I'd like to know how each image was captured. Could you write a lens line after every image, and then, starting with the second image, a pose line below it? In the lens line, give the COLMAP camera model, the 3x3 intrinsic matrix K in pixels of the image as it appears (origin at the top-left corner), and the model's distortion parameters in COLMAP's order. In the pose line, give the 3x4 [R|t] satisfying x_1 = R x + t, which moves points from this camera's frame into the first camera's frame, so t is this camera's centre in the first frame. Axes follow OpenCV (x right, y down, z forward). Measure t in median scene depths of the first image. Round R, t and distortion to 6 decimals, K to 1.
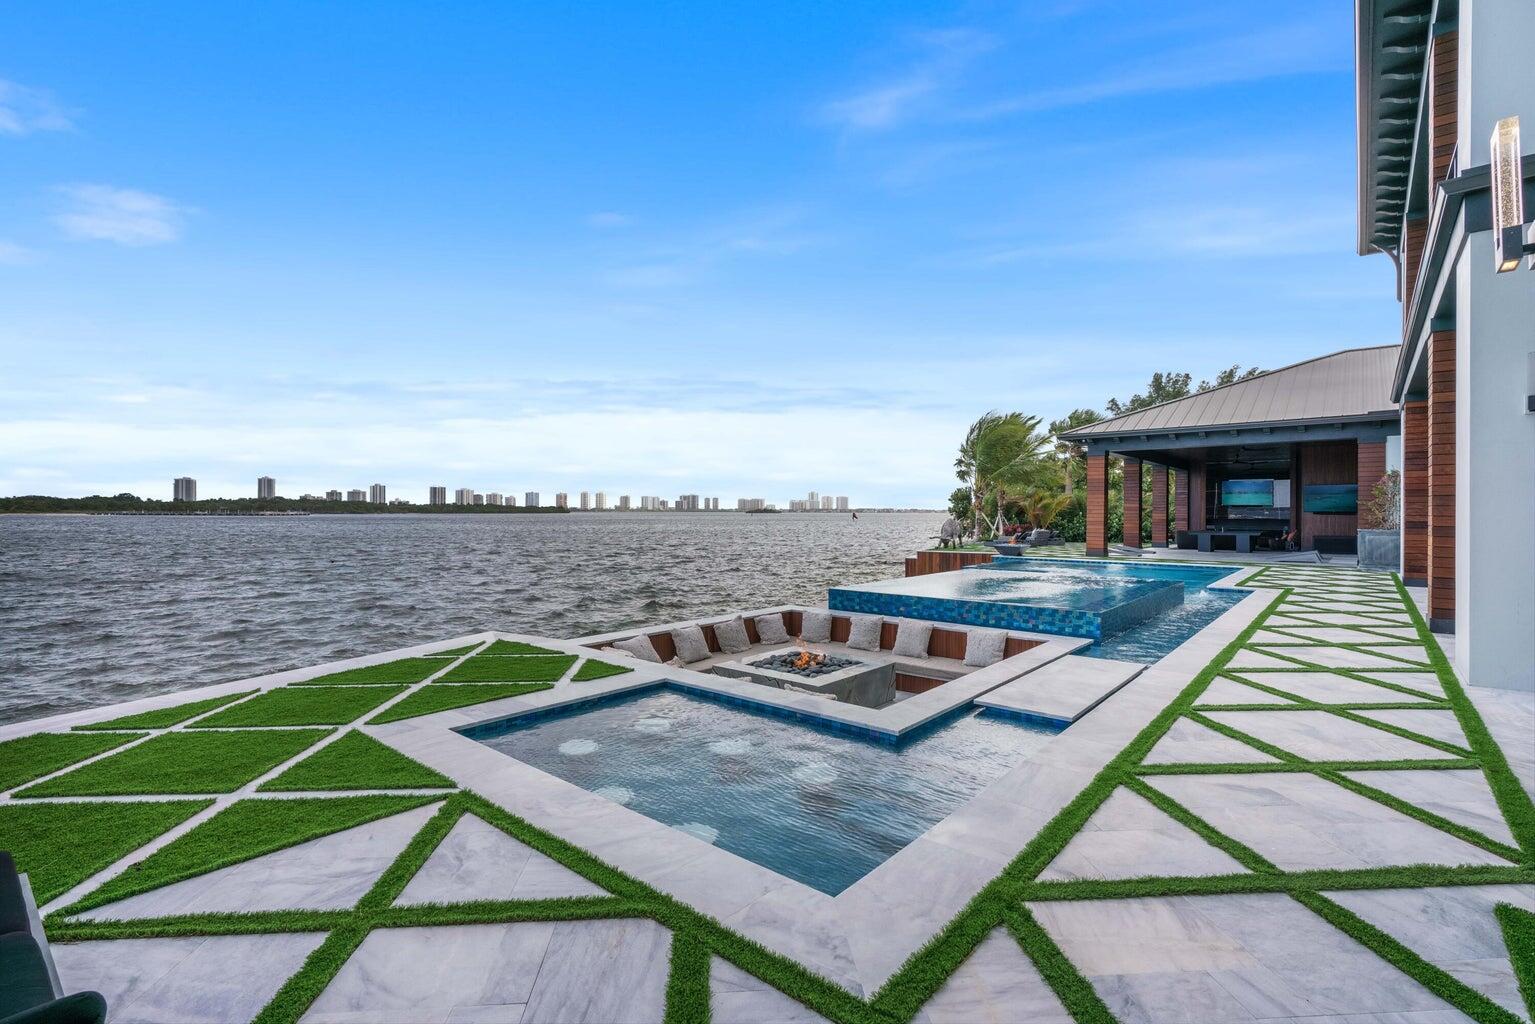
lens RADIAL K [[705.8, 0, 763.9], [0, 705.8, 510.1], [0, 0, 1]] dist [0.002055, 0.000095]
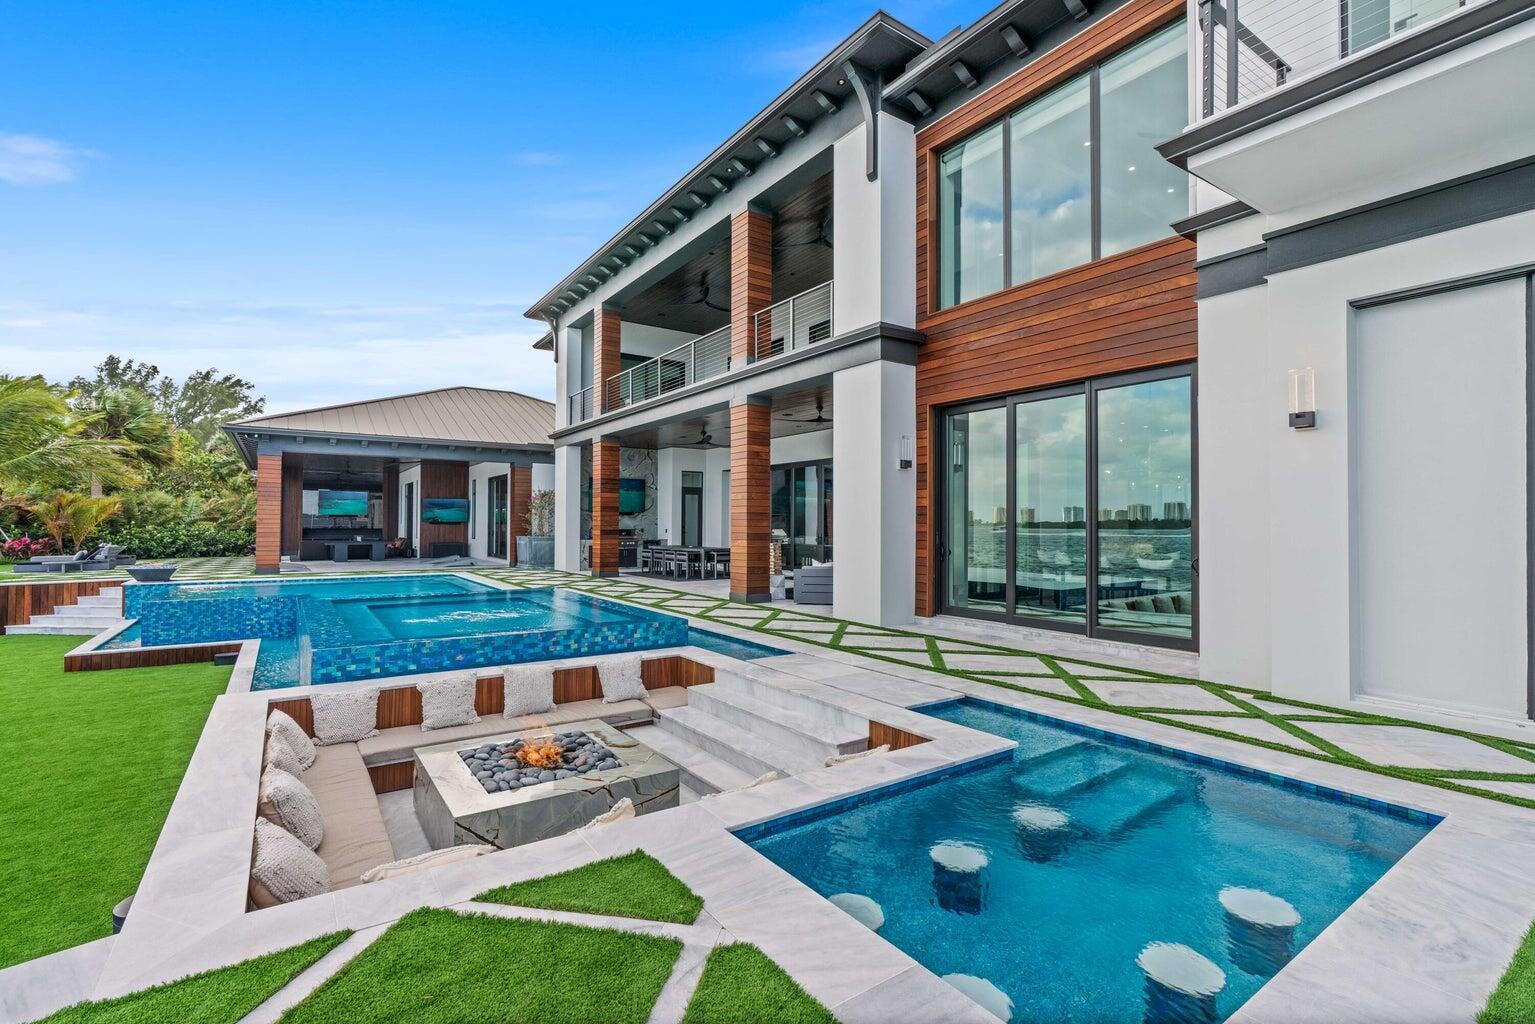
lens RADIAL K [[682.8, 0, 764.2], [0, 682.8, 515.0], [0, 0, 1]] dist [-0.001001, 0.000017]
pose [[0.253185, 0.008734, 0.967378, -0.170566], [-0.003369, 0.999961, -0.008147, -0.000747], [-0.967412, -0.001196, 0.253205, 0.220828]]
